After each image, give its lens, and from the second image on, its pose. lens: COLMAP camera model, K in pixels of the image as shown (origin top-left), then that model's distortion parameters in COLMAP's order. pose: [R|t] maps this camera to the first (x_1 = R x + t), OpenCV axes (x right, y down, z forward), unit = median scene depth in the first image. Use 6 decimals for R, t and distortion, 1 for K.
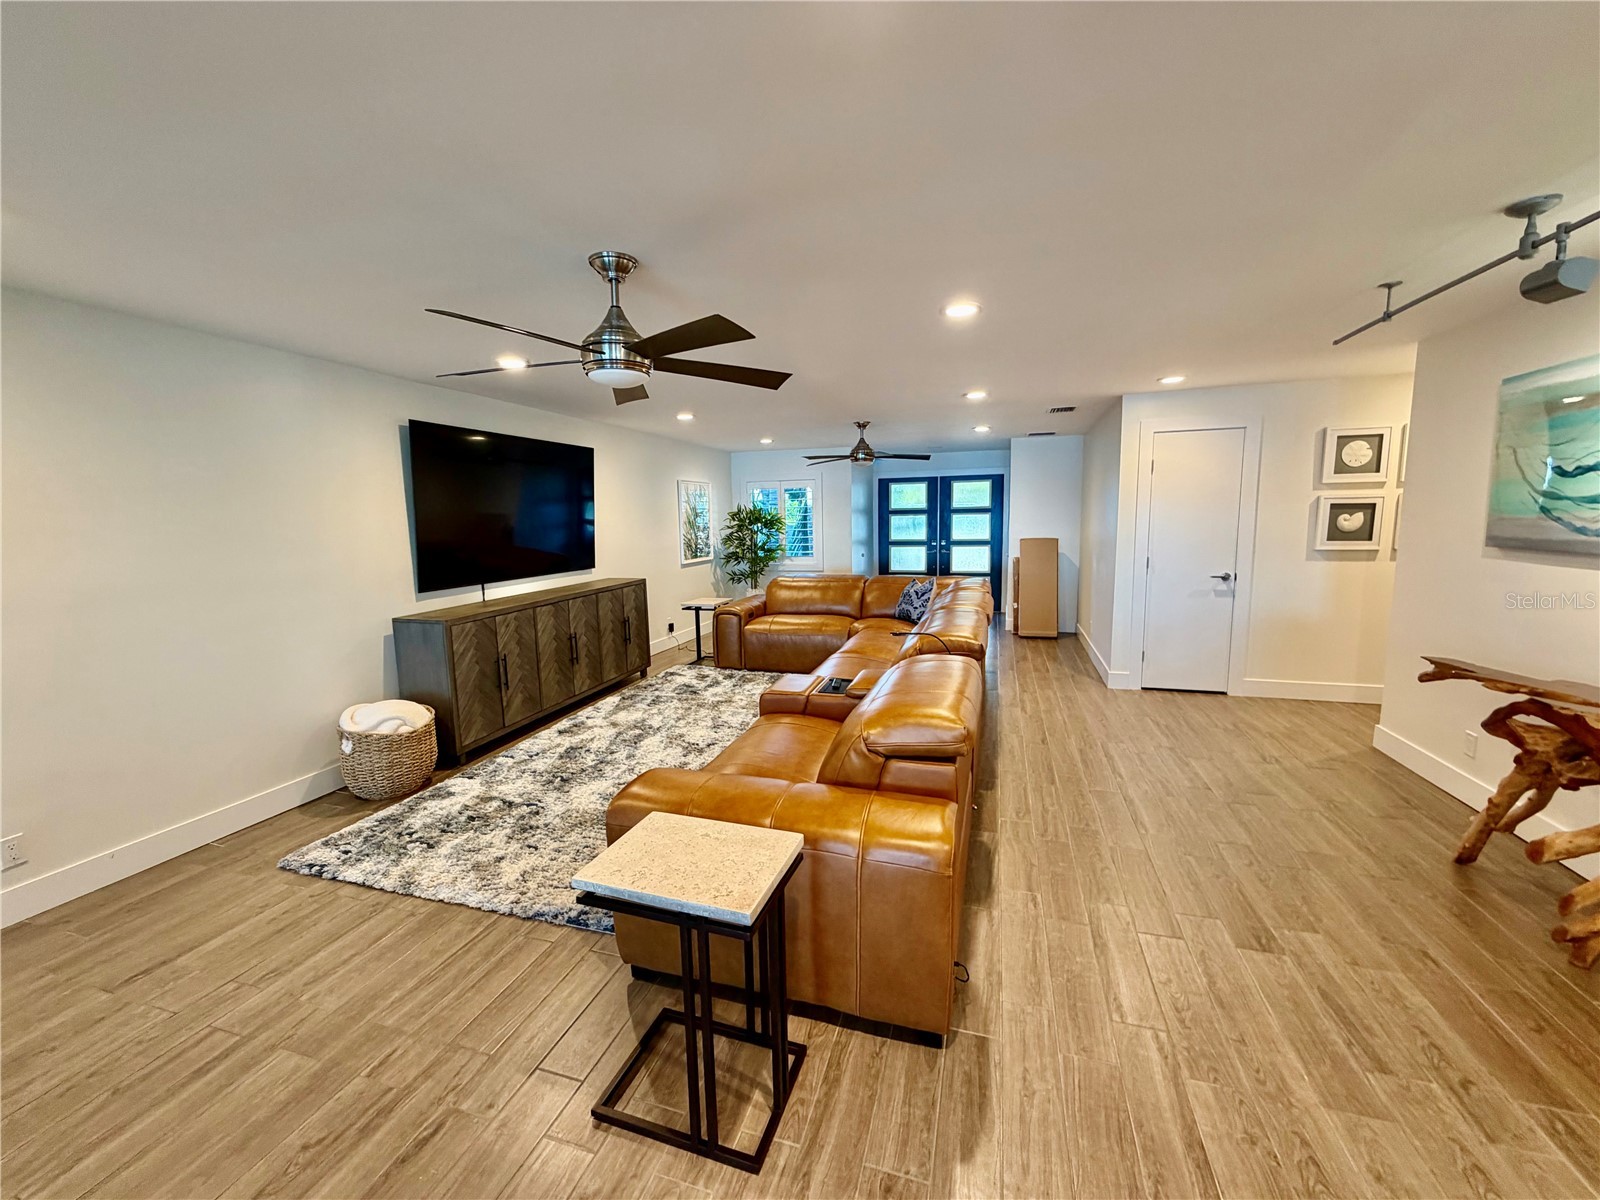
lens RADIAL K [[638.1, 0, 798.1], [0, 638.1, 603.1], [0, 0, 1]] dist [-0.000543, -0.000153]
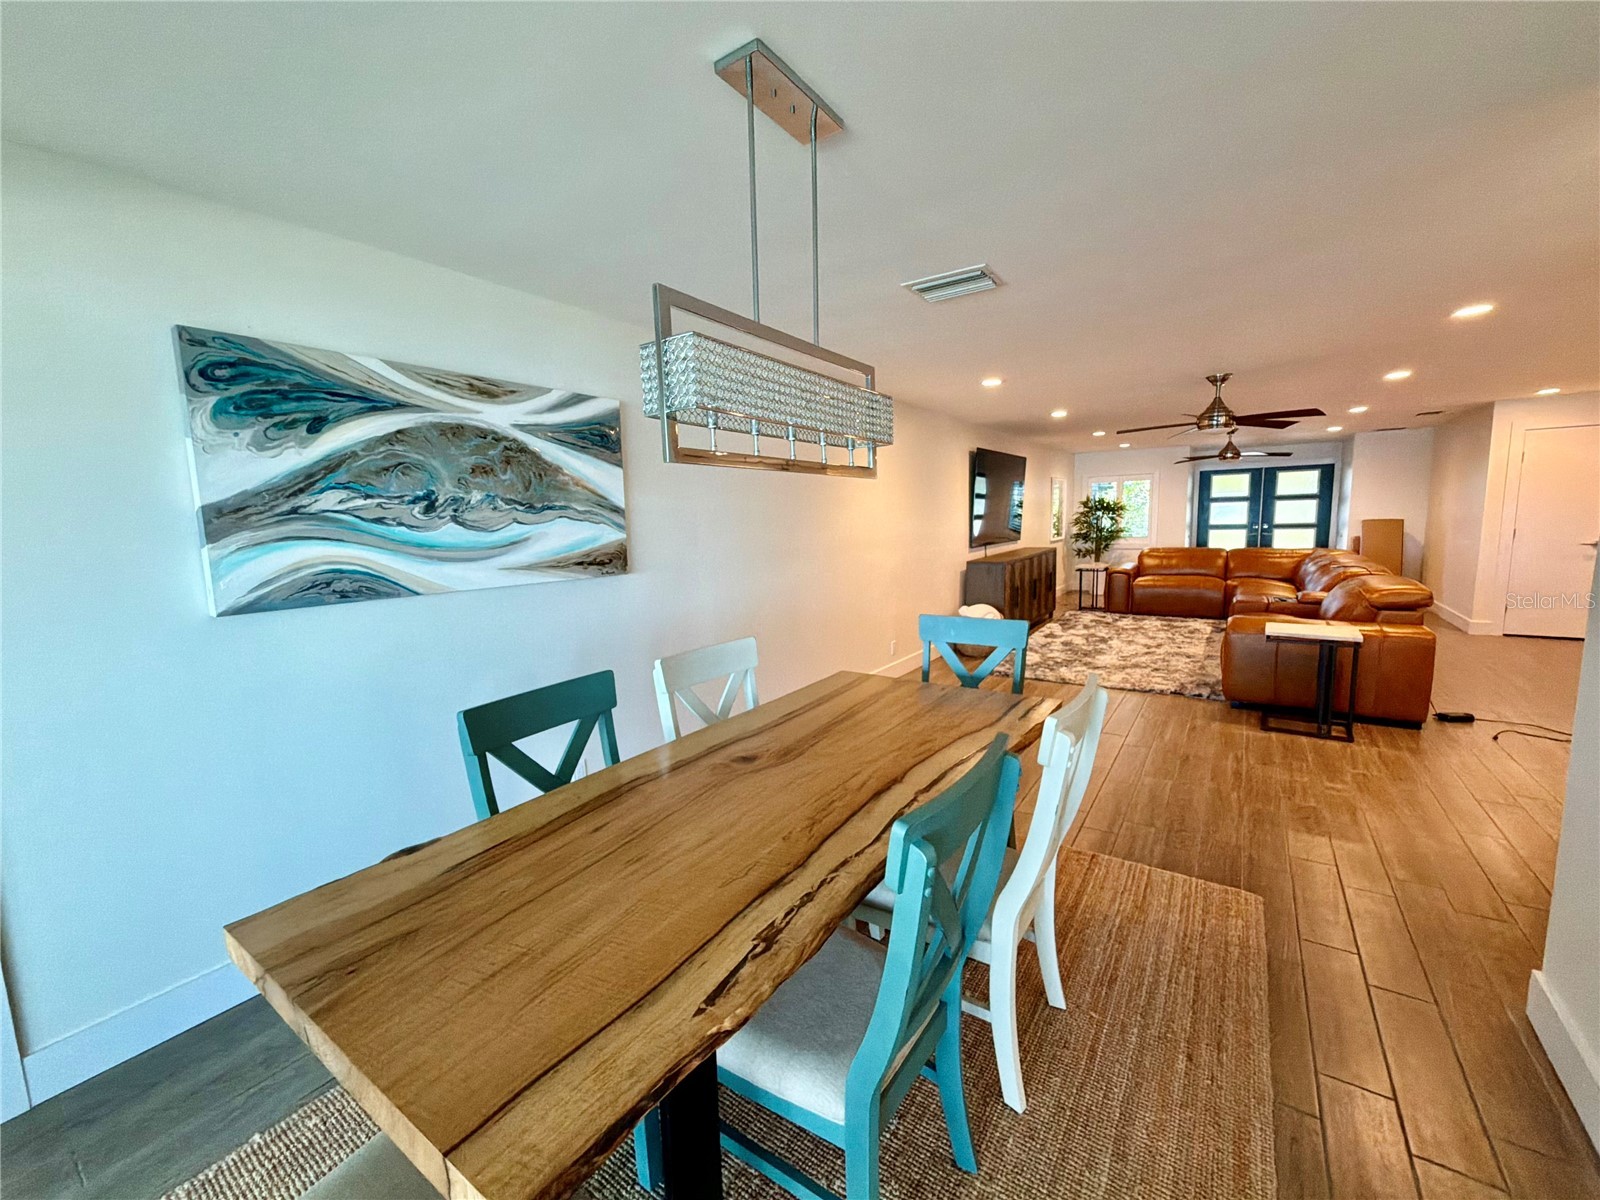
lens RADIAL K [[638.1, 0, 798.5], [0, 638.1, 595.1], [0, 0, 1]] dist [-0.000543, -0.000153]
pose [[0.953039, 0.028561, -0.301497, -0.224896], [-0.030106, 0.999547, -0.000480, 0.054874], [0.301347, 0.009535, 0.953467, -0.337437]]
